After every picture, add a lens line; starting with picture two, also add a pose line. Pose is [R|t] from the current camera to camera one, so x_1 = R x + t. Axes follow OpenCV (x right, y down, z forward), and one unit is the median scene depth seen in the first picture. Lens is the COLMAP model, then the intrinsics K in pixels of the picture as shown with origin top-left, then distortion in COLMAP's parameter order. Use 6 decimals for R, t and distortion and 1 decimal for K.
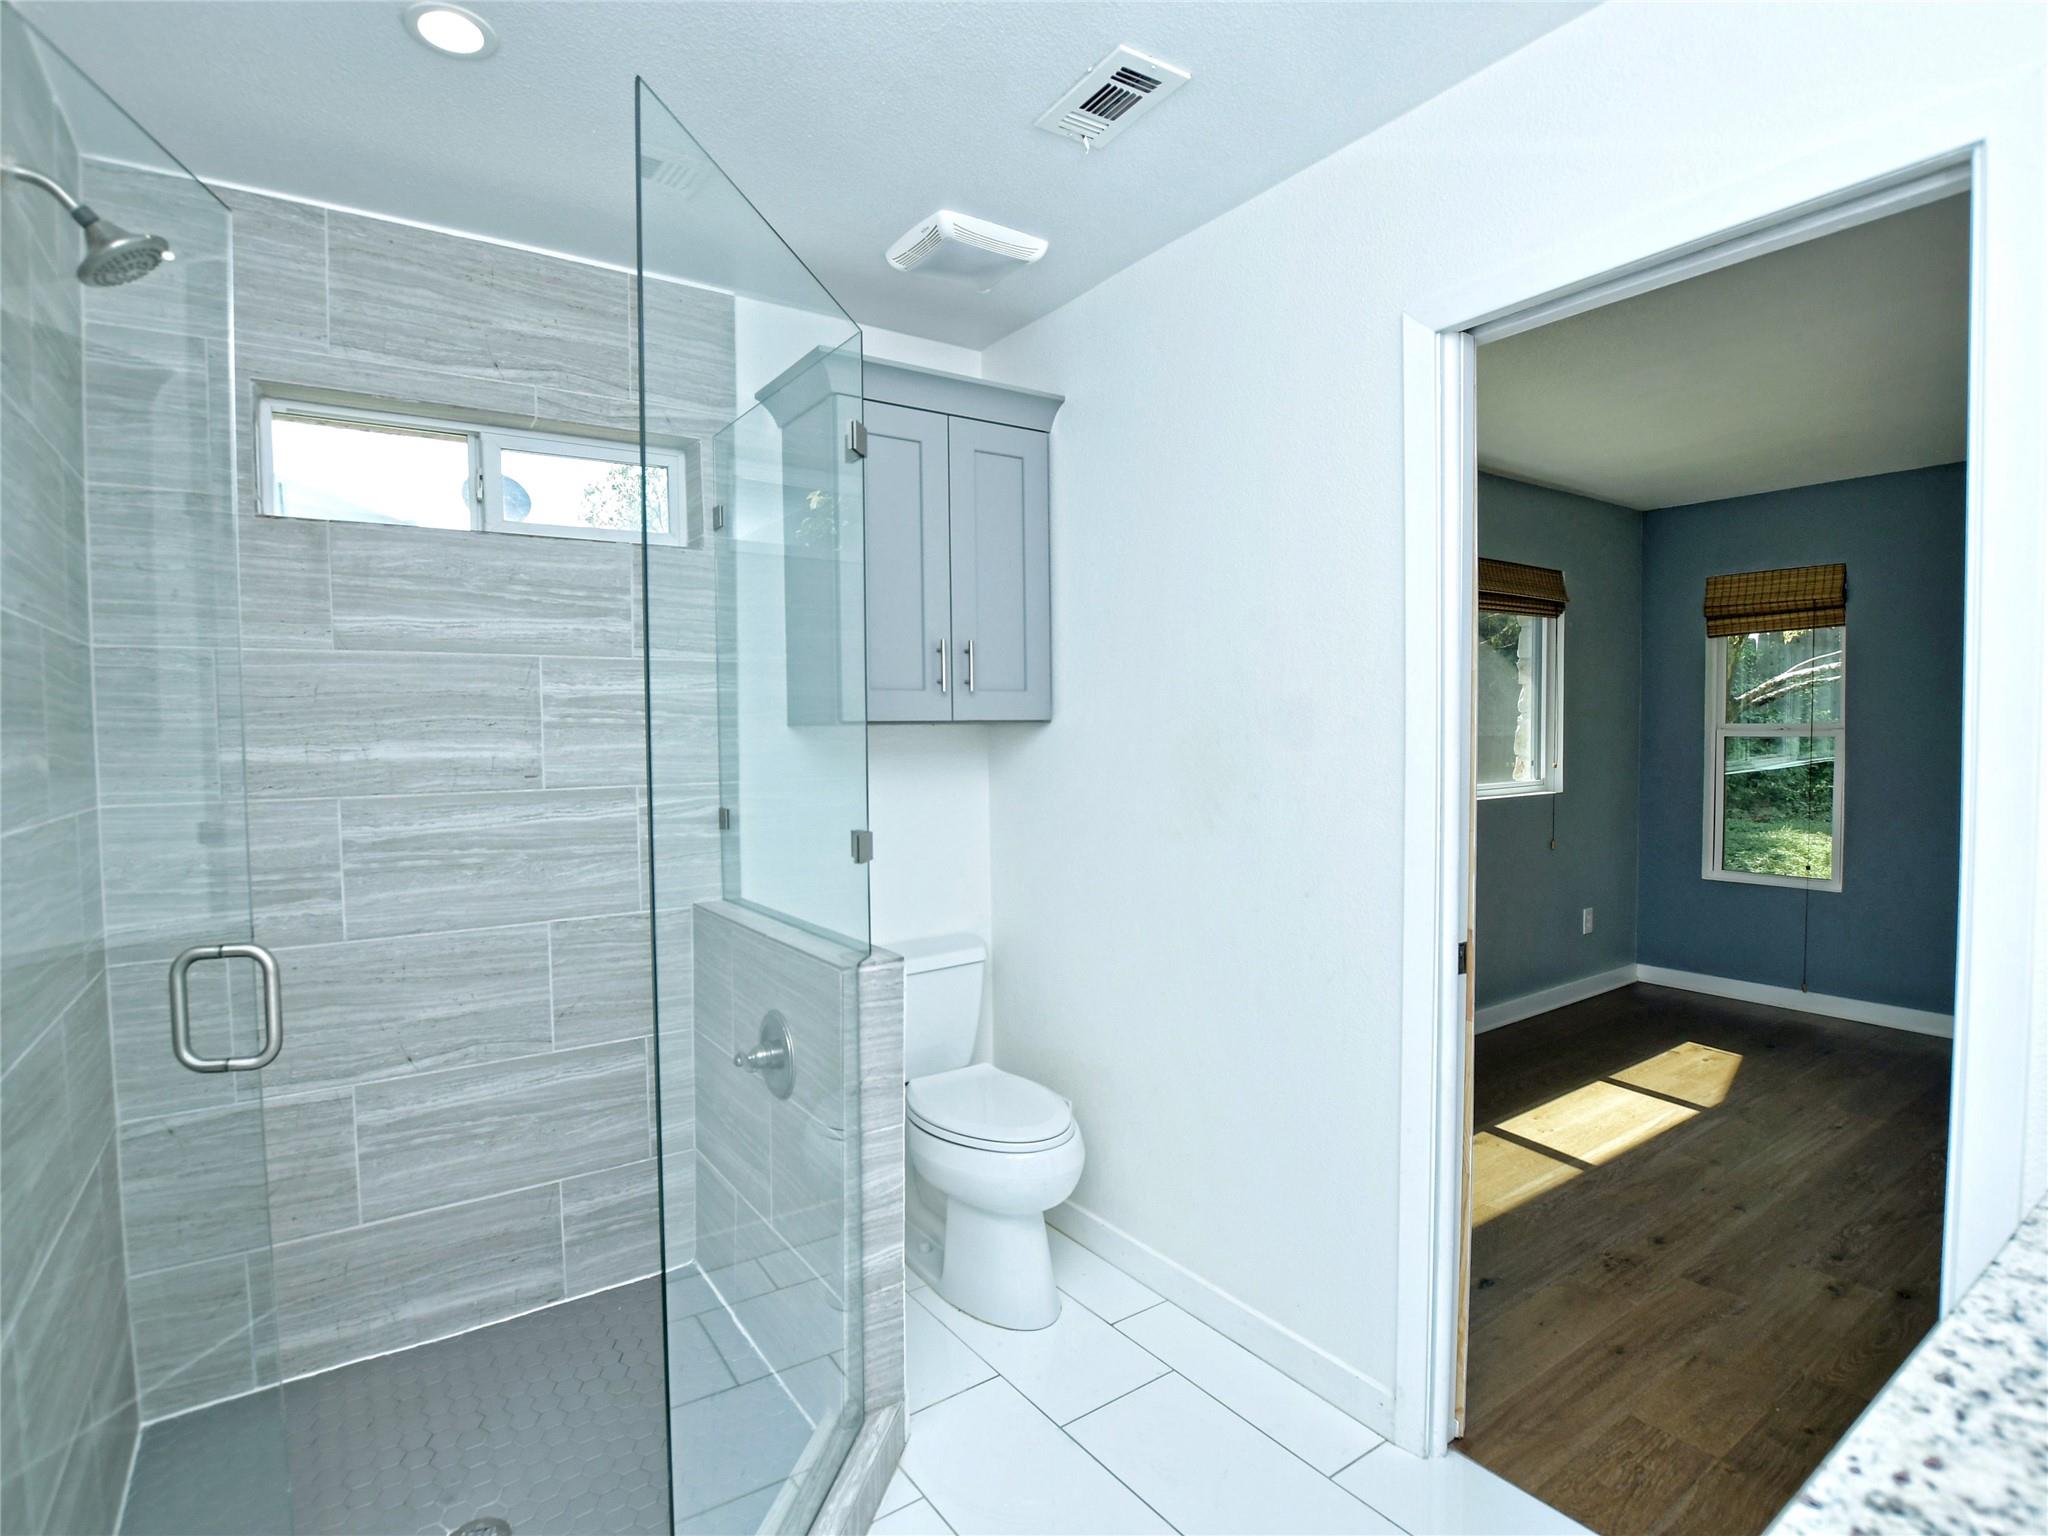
lens RADIAL K [[1105.4, 0, 1011.8], [0, 1105.4, 771.7], [0, 0, 1]] dist [-0.025920, 0.001779]
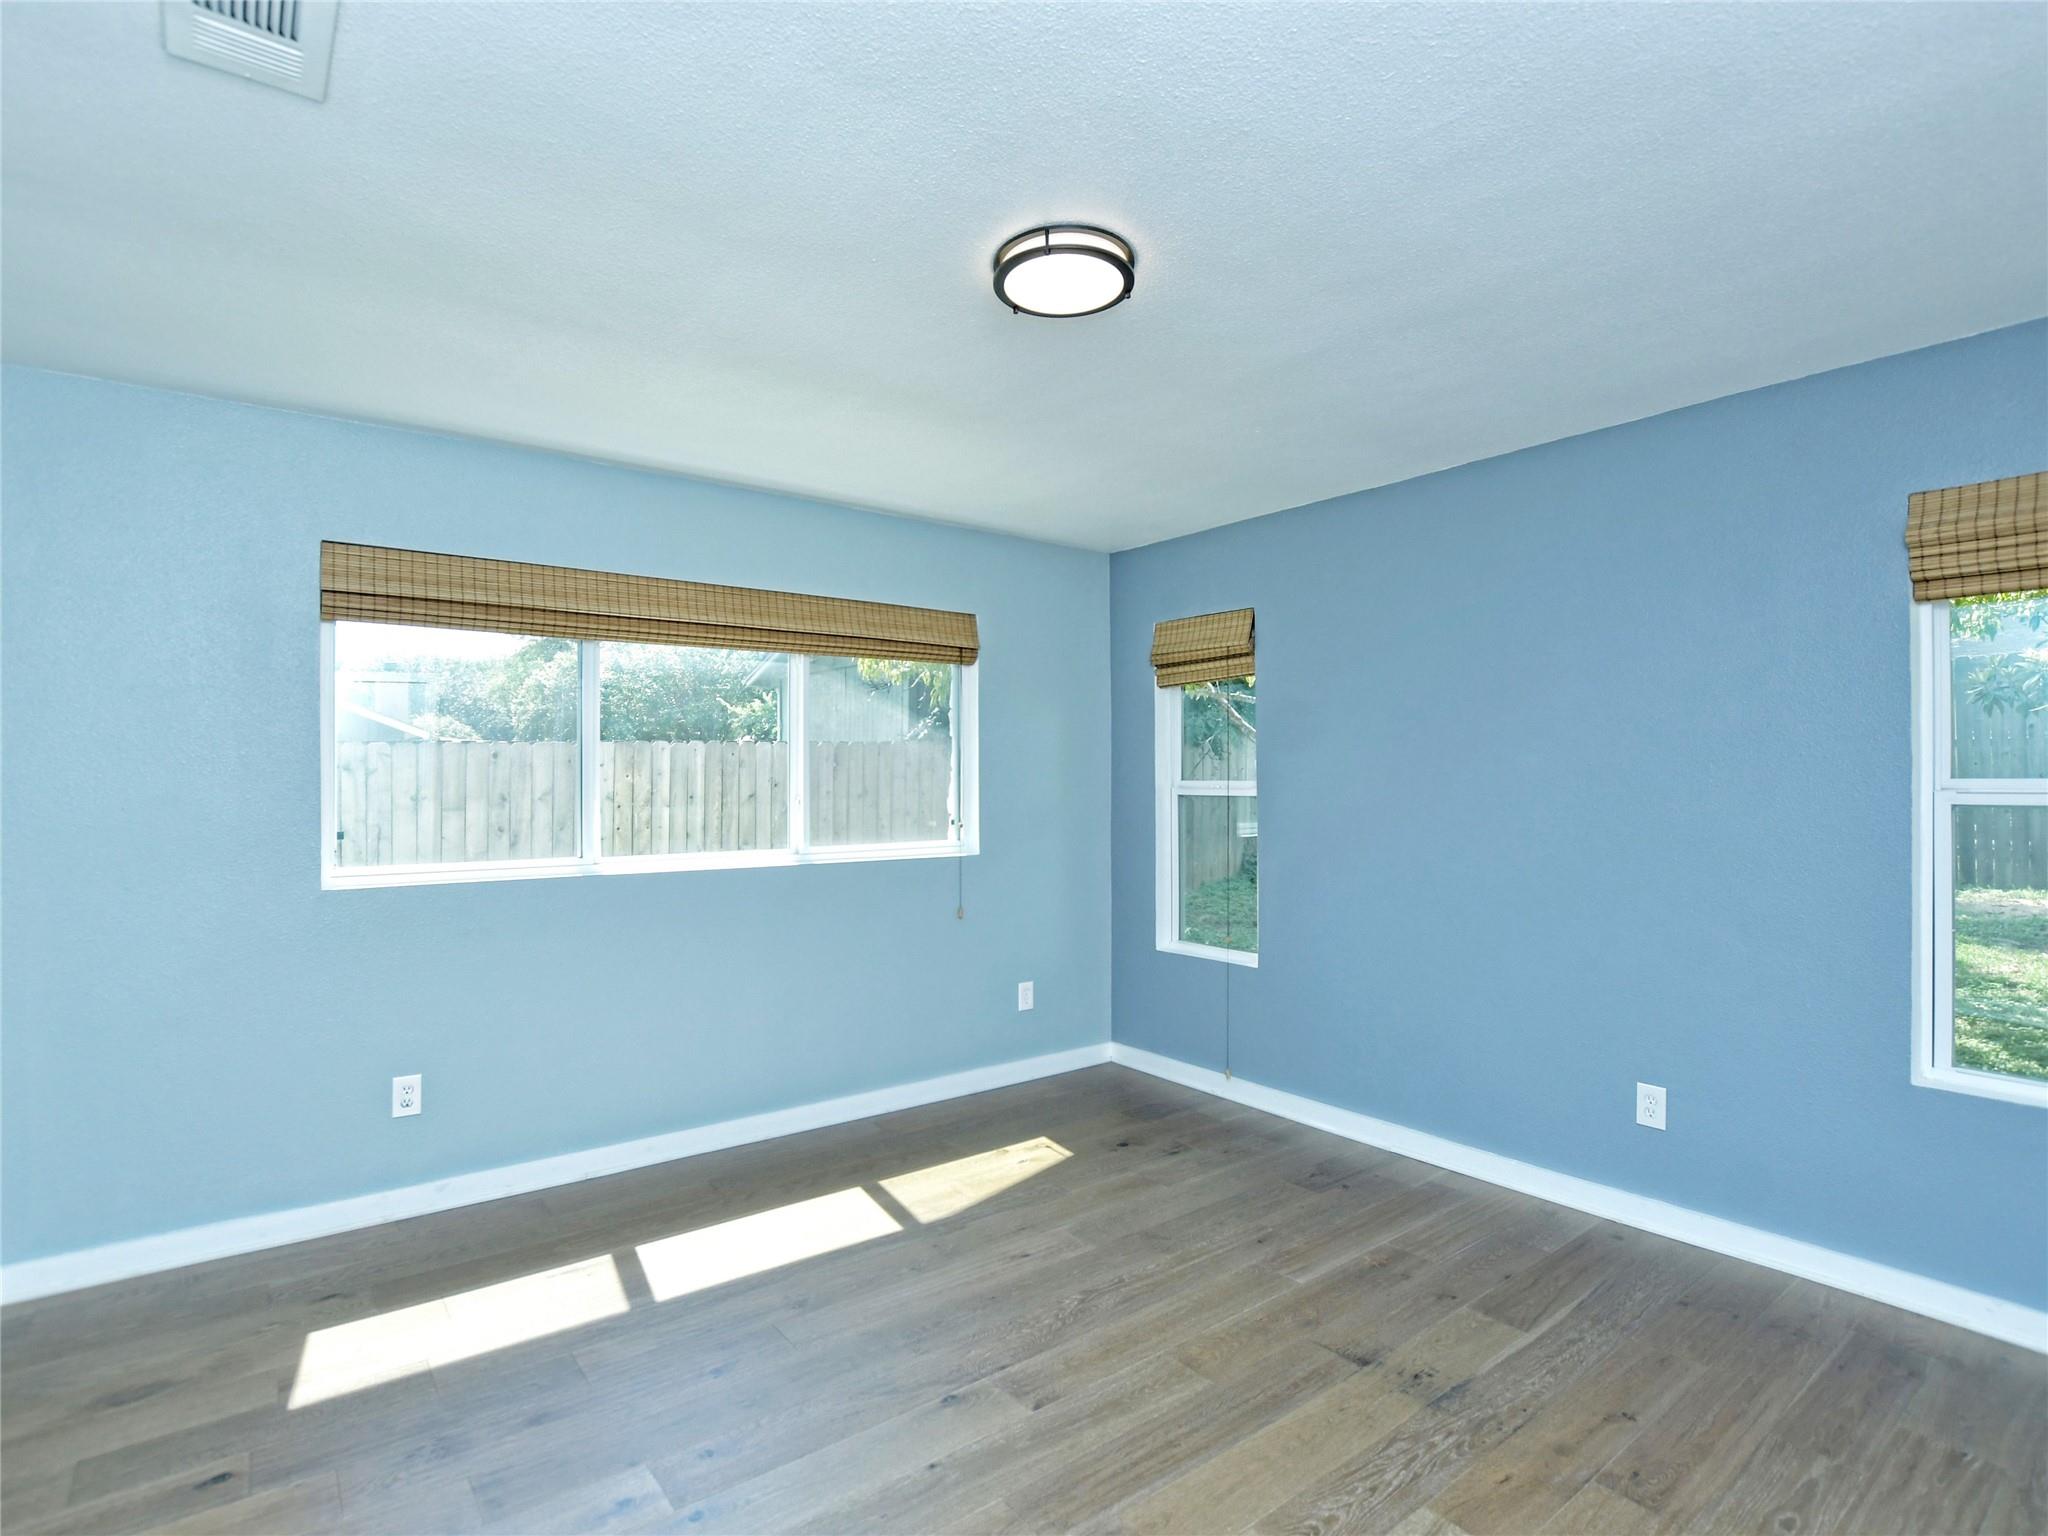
lens RADIAL K [[1105.4, 0, 1011.8], [0, 1105.4, 771.7], [0, 0, 1]] dist [-0.025920, 0.001779]
pose [[0.998518, 0.008451, 0.053757, 0.512004], [-0.005994, 0.998937, -0.045707, -0.008662], [-0.054086, 0.045317, 0.997507, 0.085471]]
